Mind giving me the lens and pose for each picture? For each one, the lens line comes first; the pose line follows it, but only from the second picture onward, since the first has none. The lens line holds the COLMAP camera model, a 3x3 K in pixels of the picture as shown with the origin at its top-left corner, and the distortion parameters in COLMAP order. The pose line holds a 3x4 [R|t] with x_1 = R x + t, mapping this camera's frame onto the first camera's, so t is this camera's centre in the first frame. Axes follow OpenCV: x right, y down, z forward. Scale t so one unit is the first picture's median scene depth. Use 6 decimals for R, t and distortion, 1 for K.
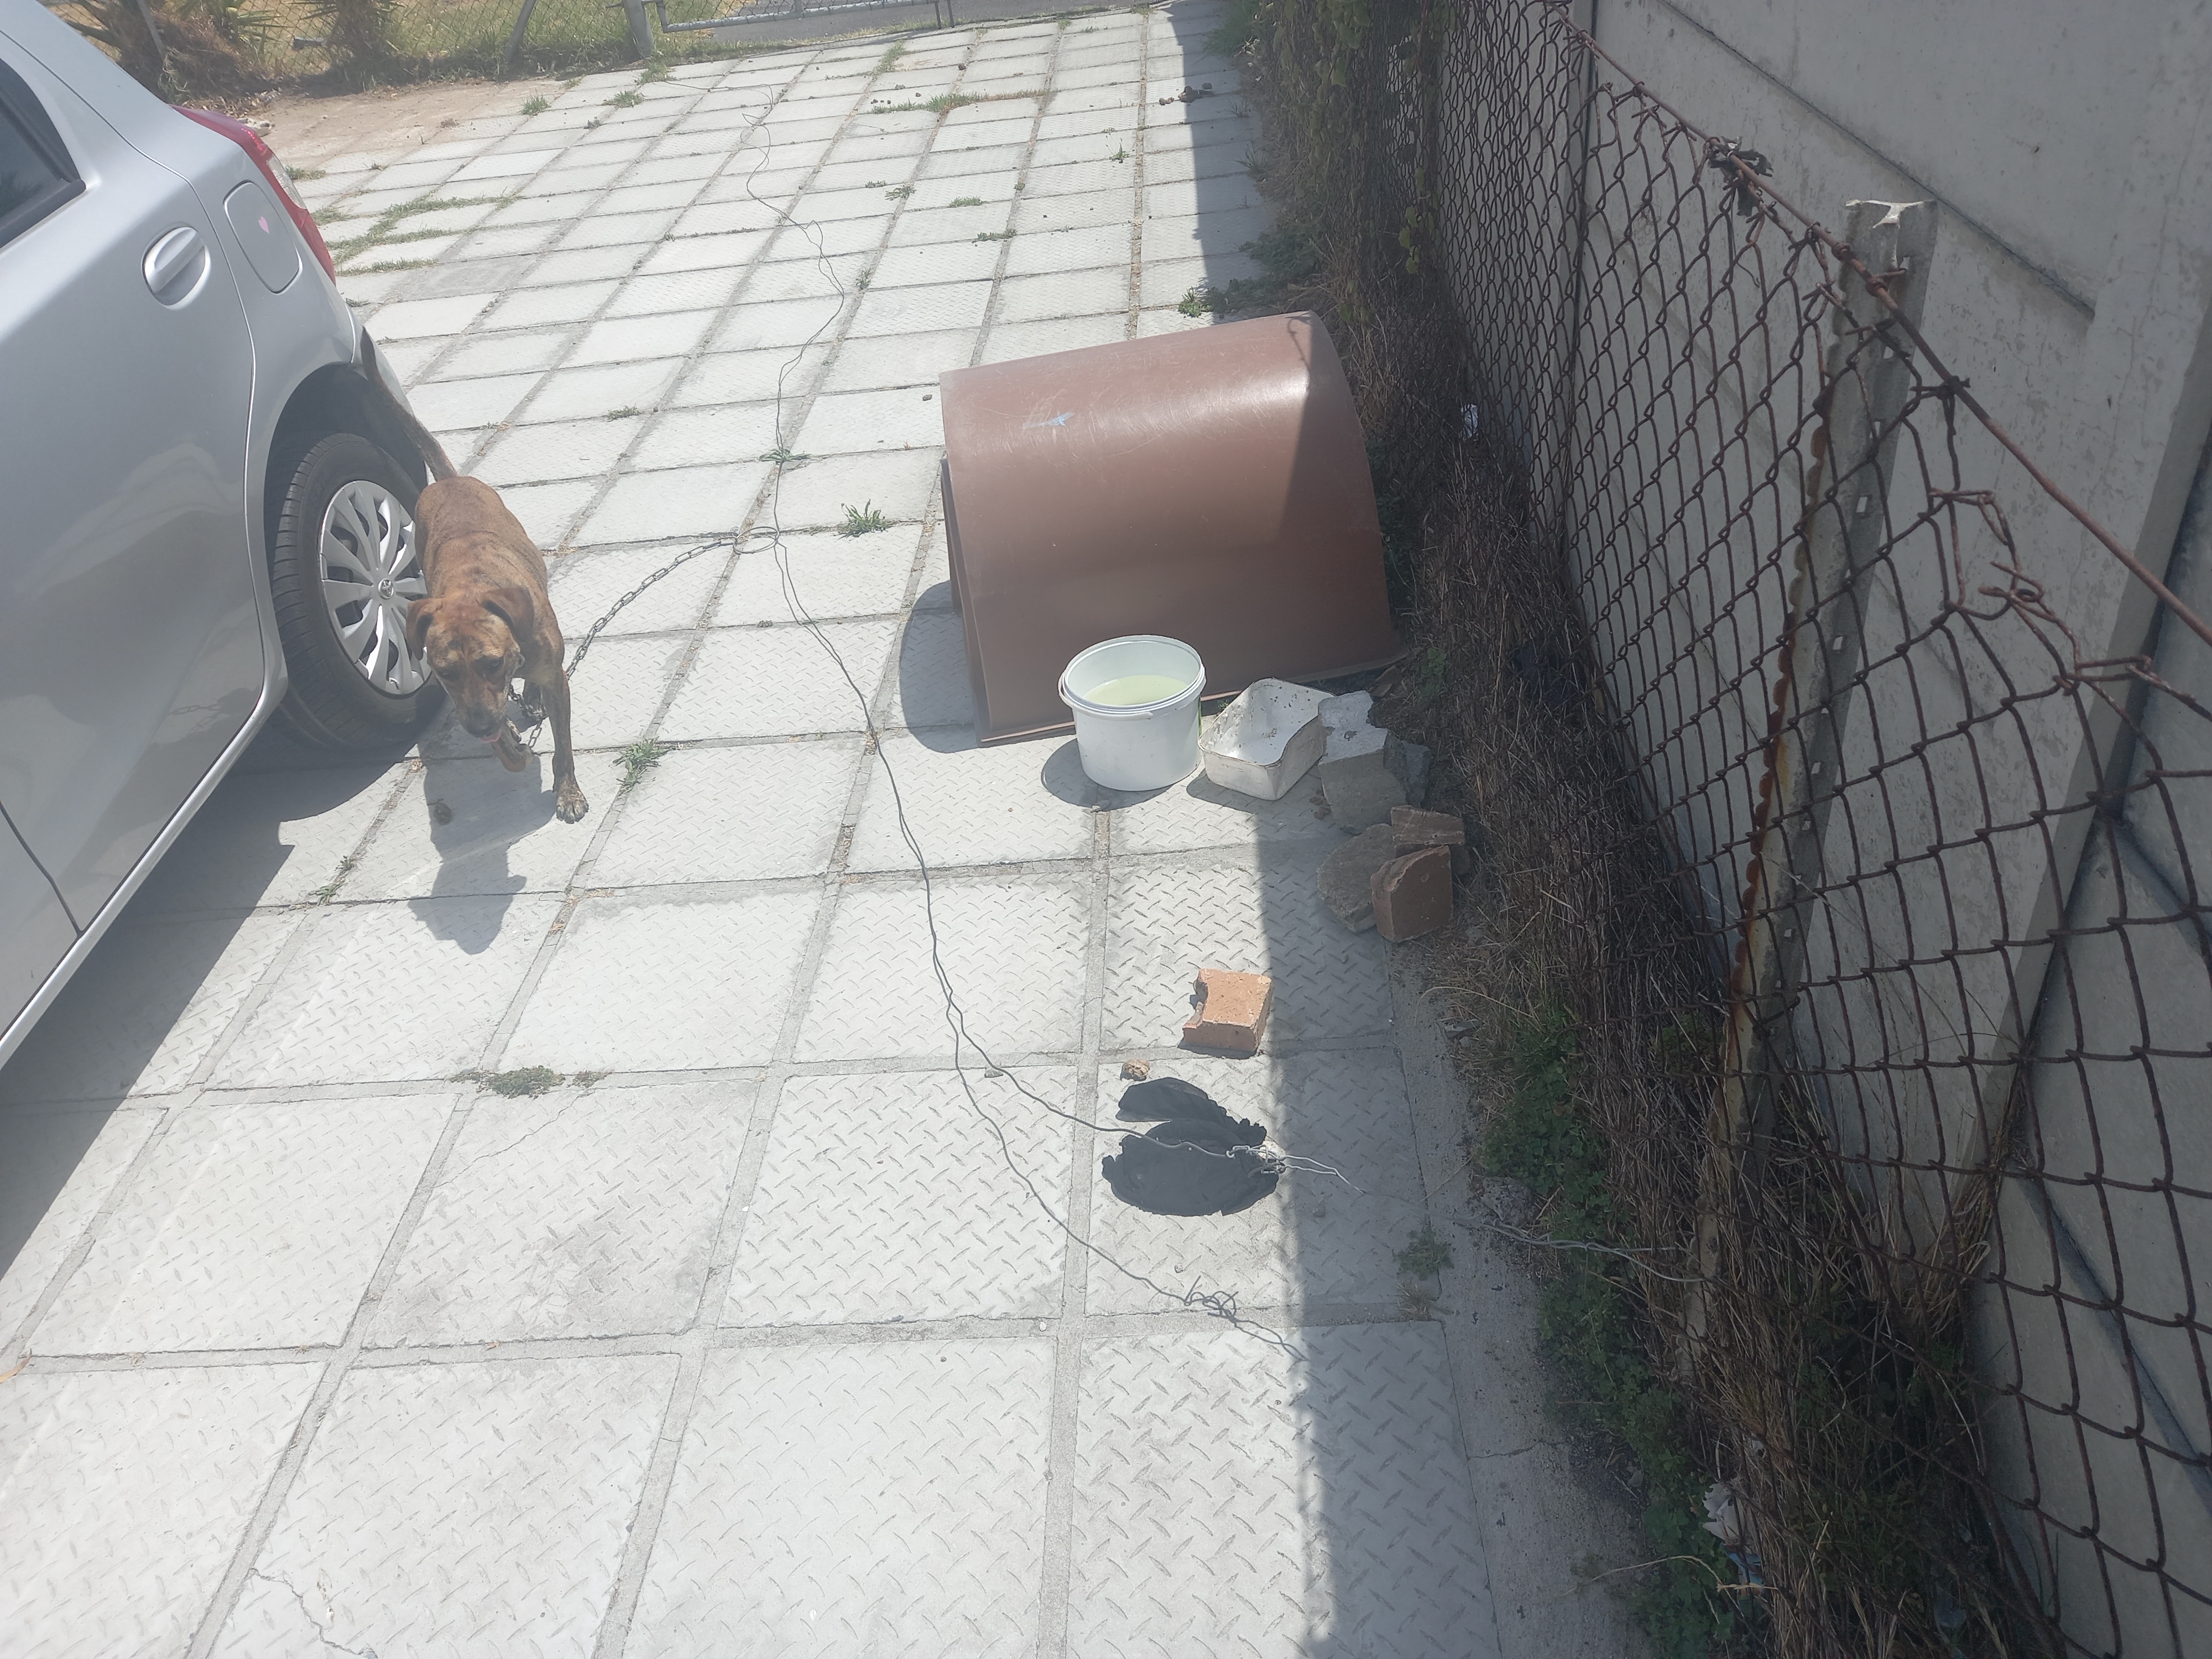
lens RADIAL K [[1587.1, 0, 1087.8], [0, 1587.1, 806.8], [0, 0, 1]] dist [0.091270, -0.101798]
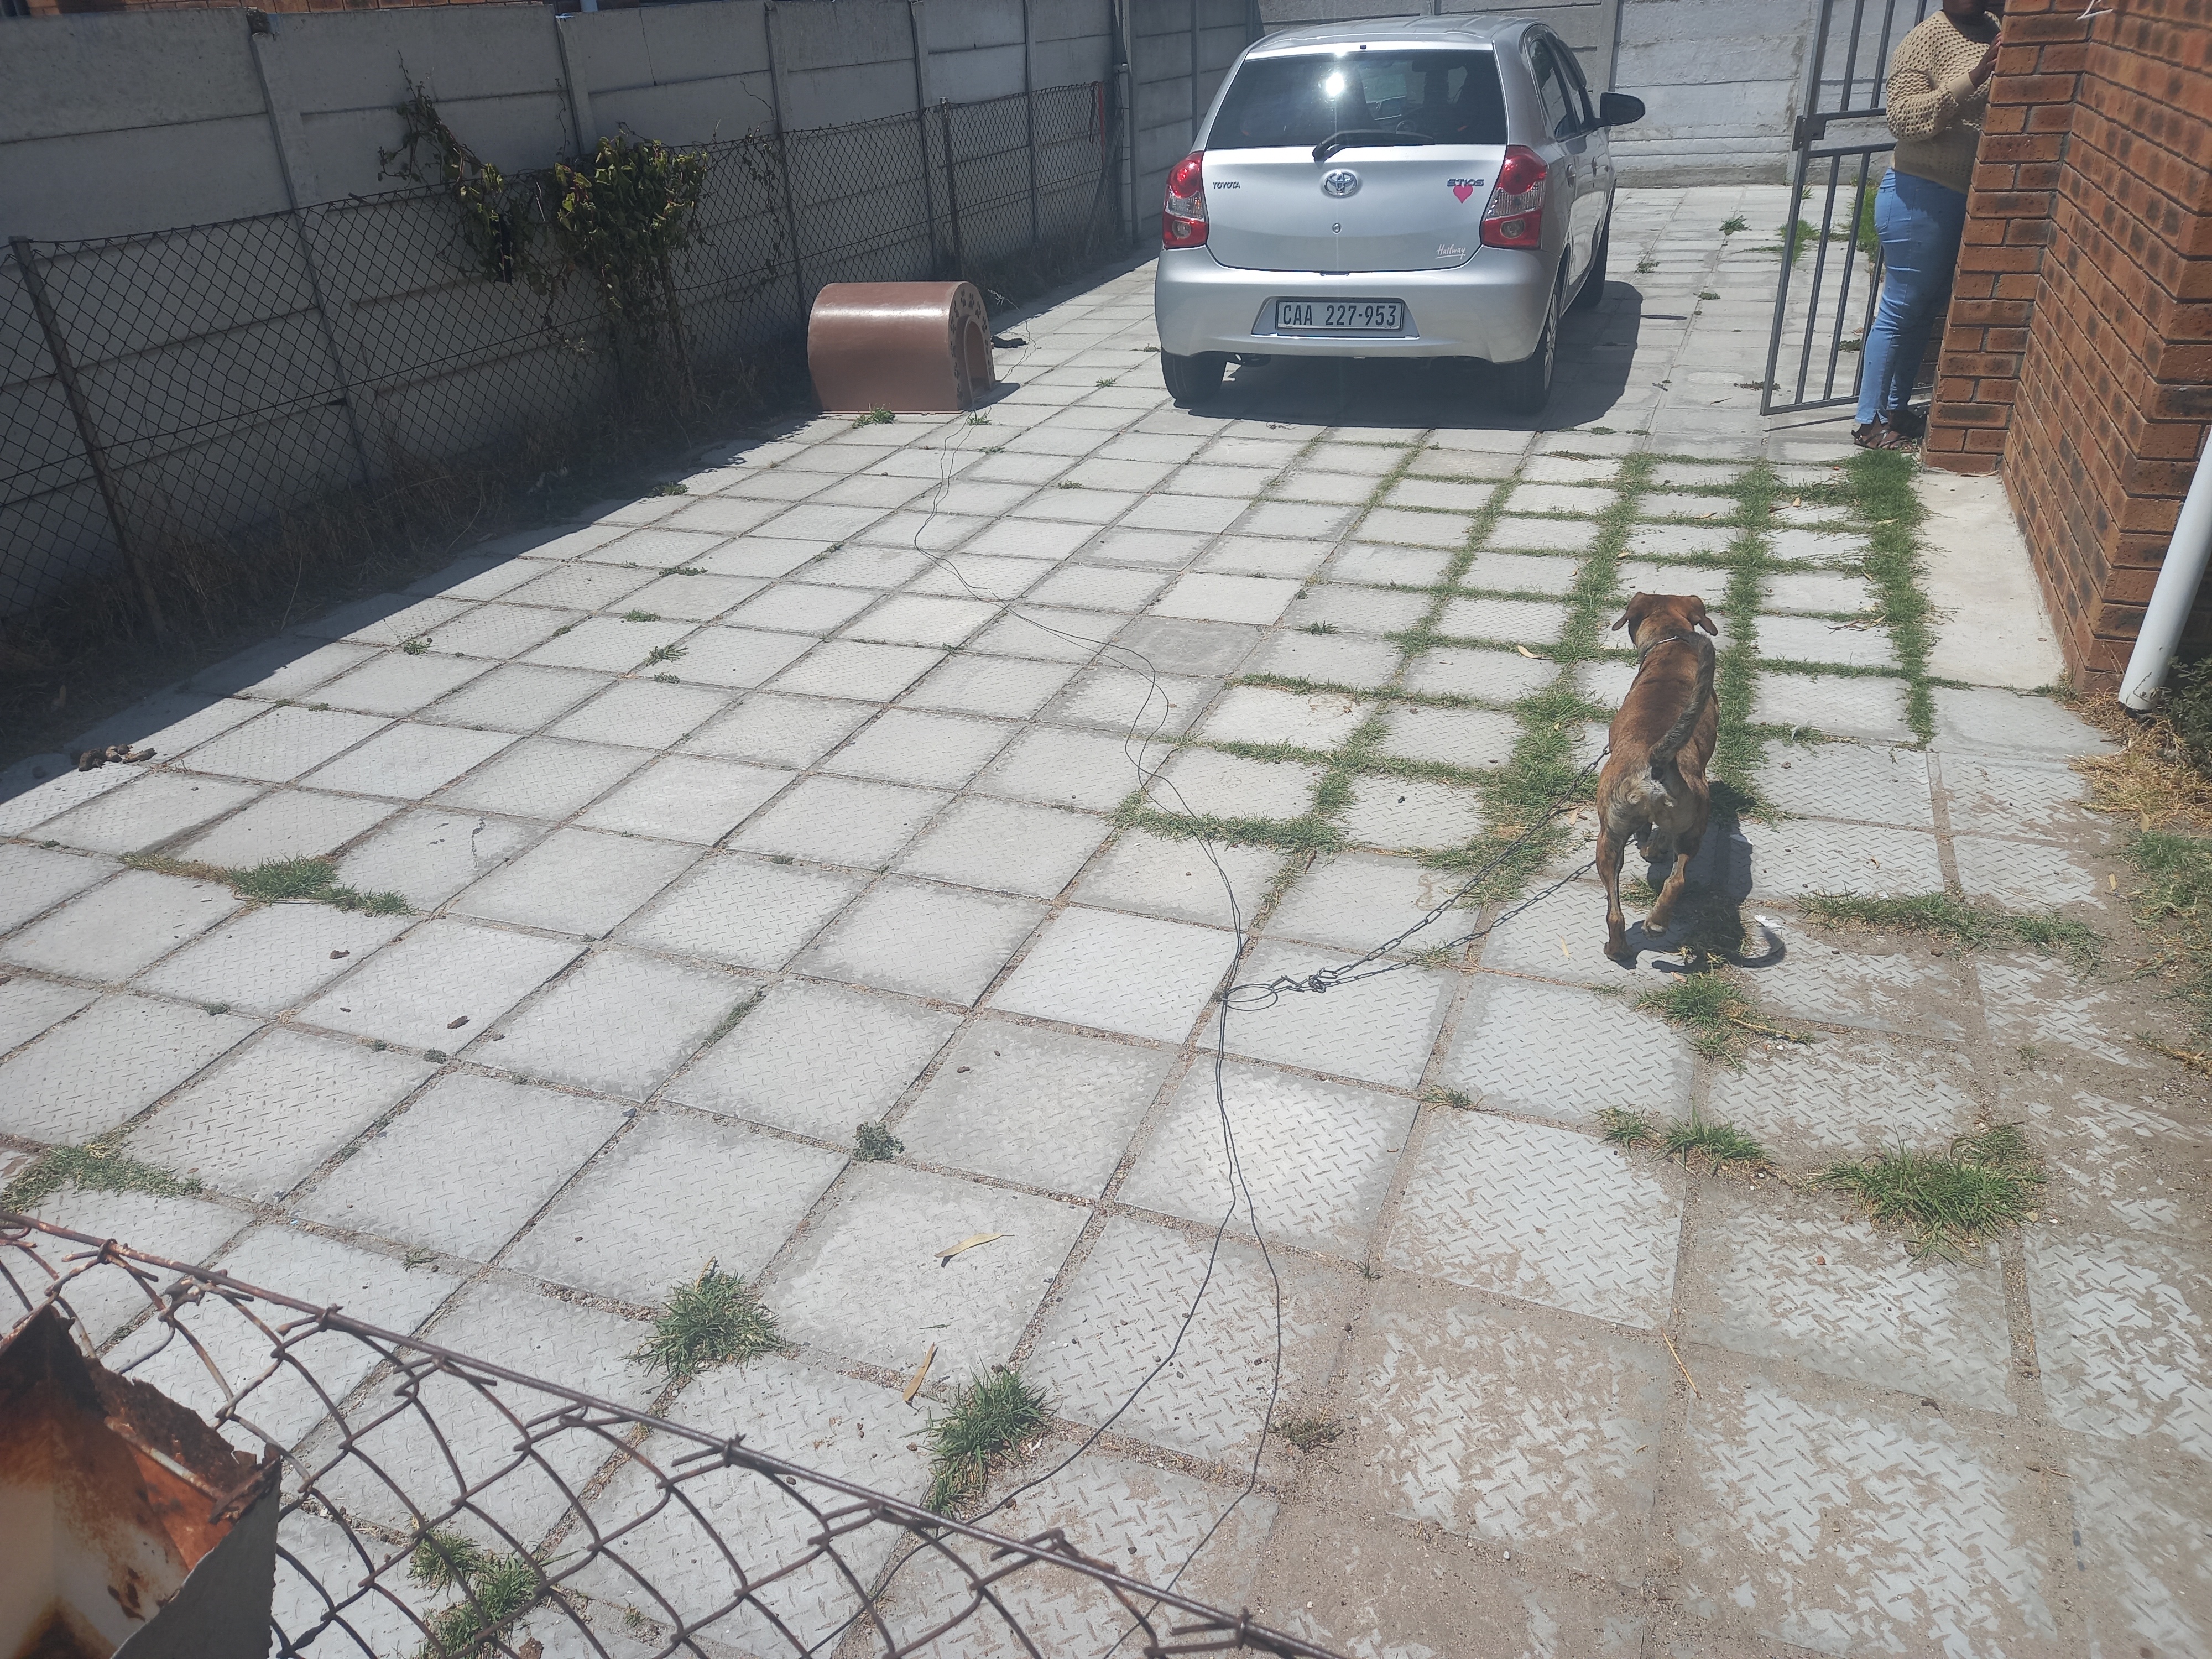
lens RADIAL K [[1597.6, 0, 1150.5], [0, 1597.6, 882.2], [0, 0, 1]] dist [0.085327, -0.083705]
pose [[-0.939064, 0.001285, 0.343741, -1.460132], [0.308795, 0.442476, 0.841939, -2.190286], [-0.151015, 0.896780, -0.415910, 3.261754]]
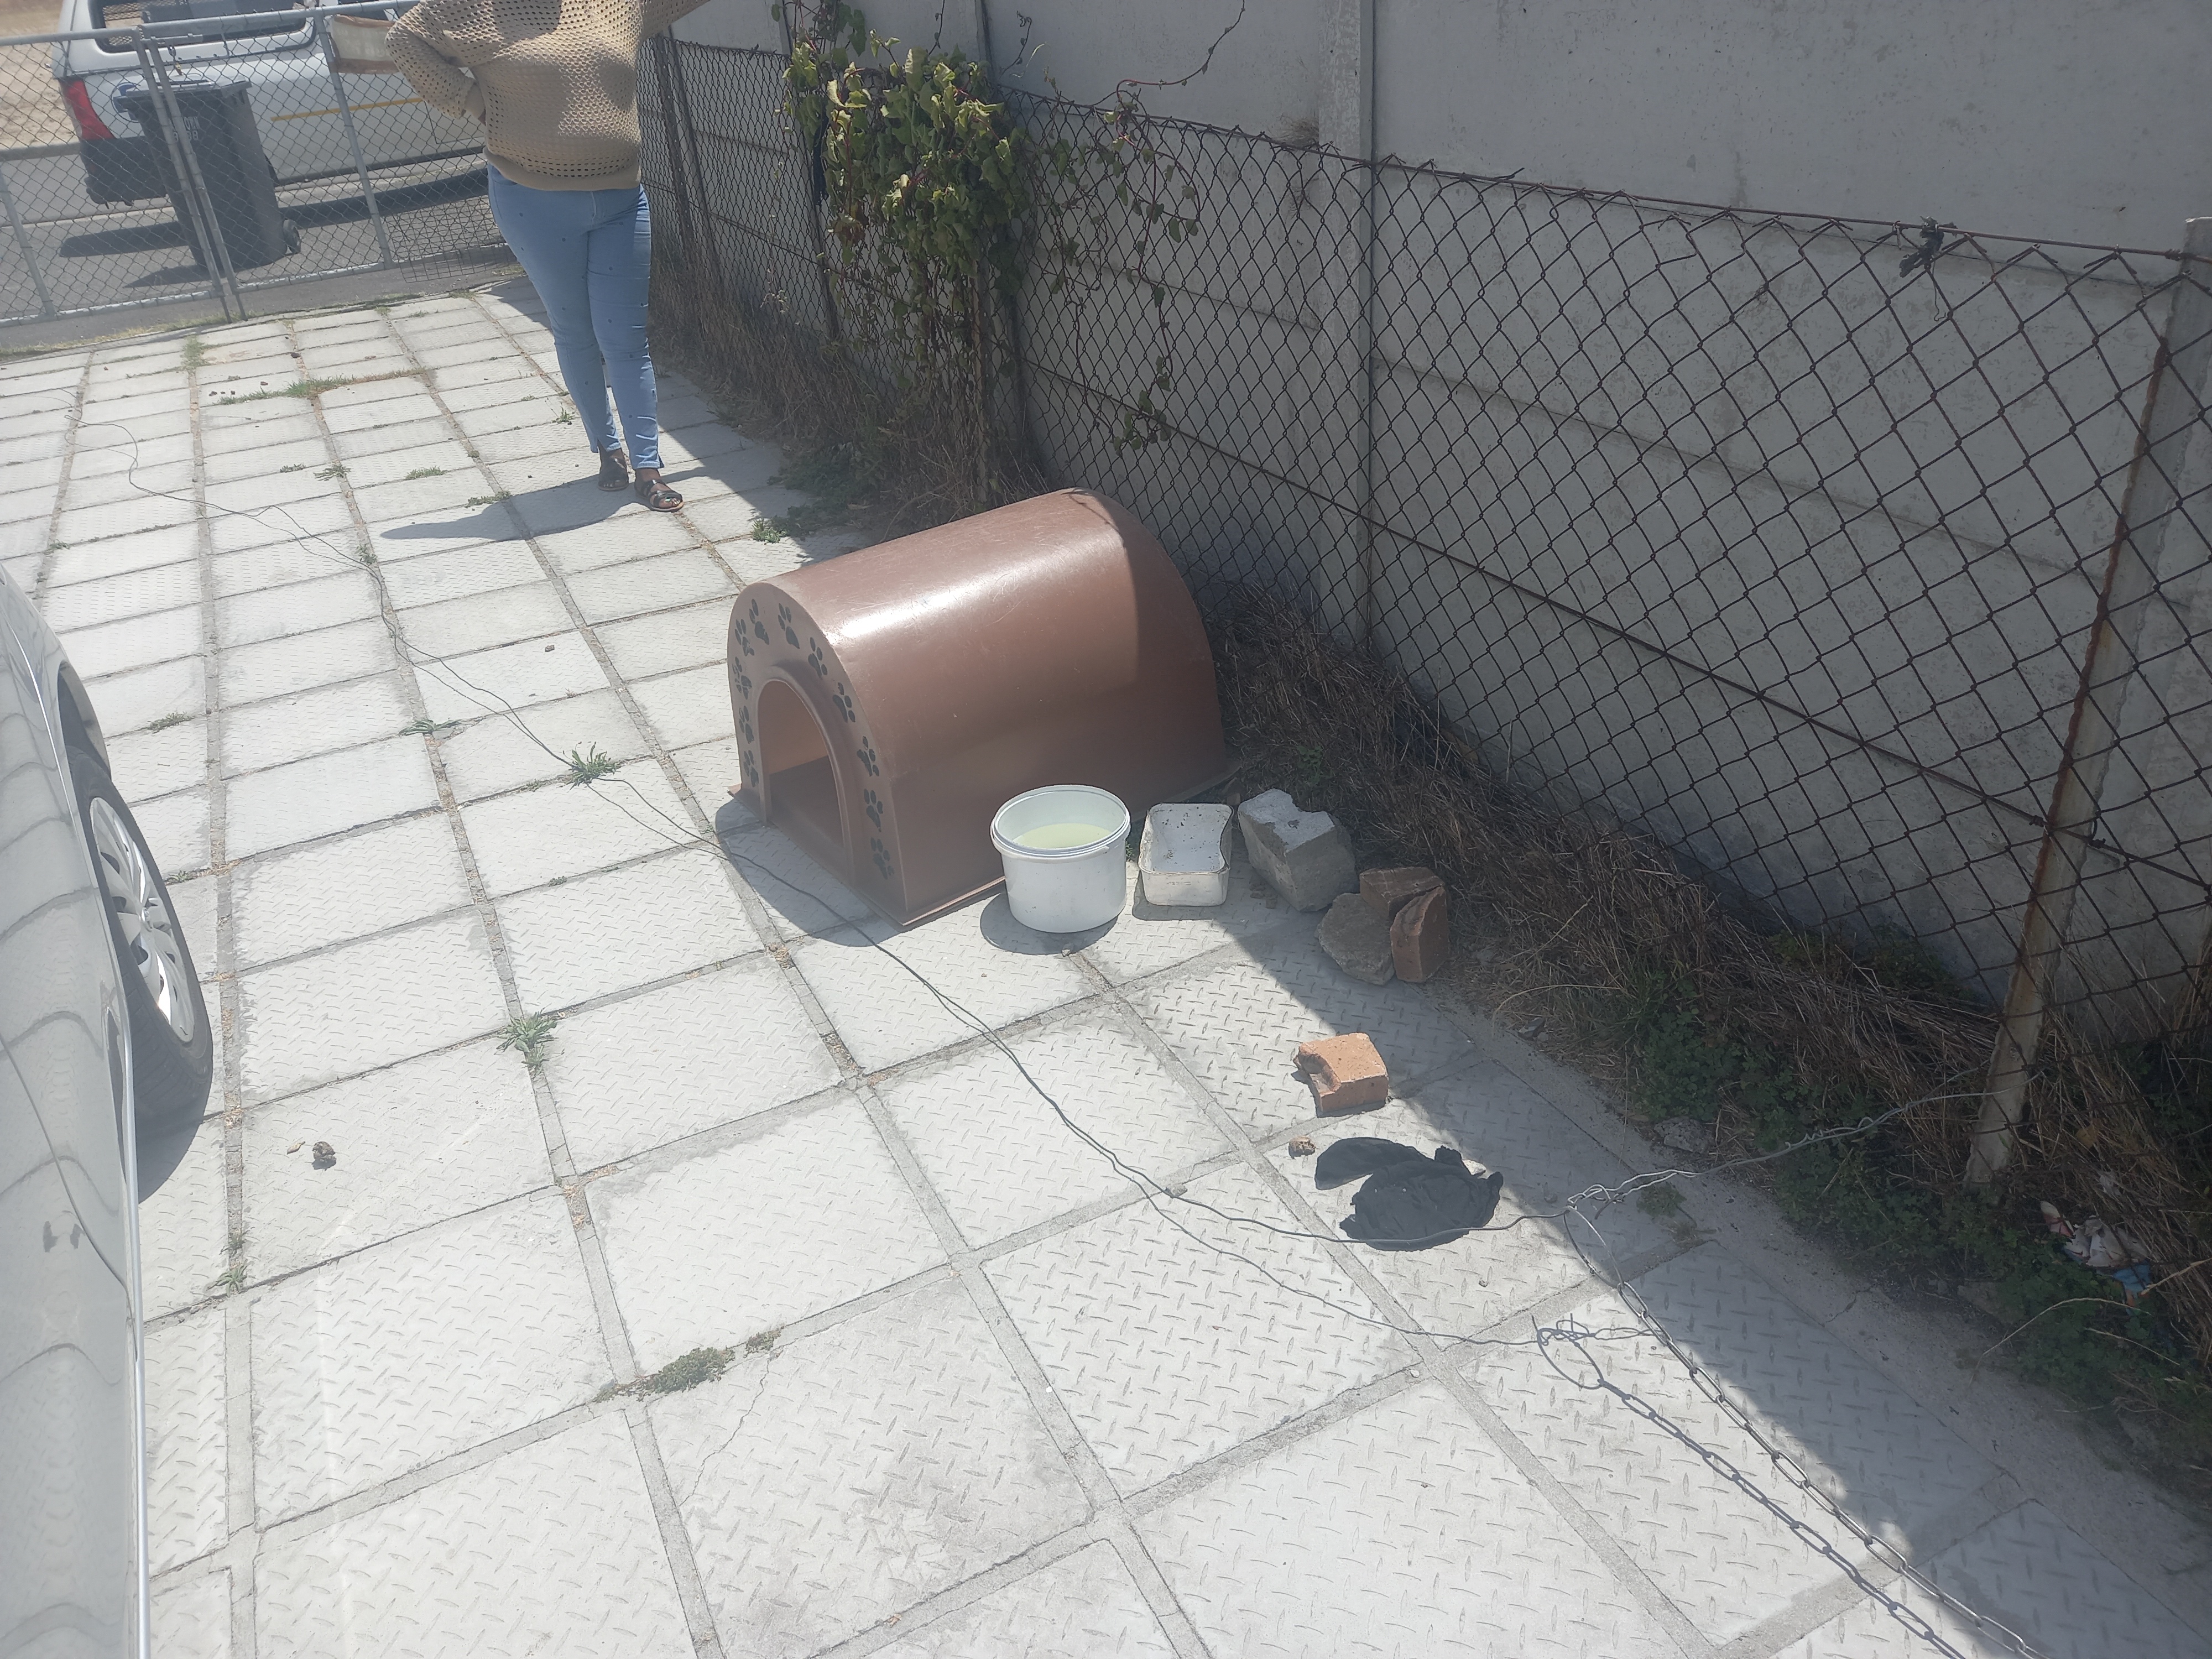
lens RADIAL K [[1598.9, 0, 1079.0], [0, 1598.9, 810.9], [0, 0, 1]] dist [0.076347, -0.081663]
pose [[0.878826, -0.188478, 0.438340, -0.428442], [0.254419, 0.962286, -0.096319, 0.014679], [-0.403654, 0.196170, 0.893634, 0.060071]]
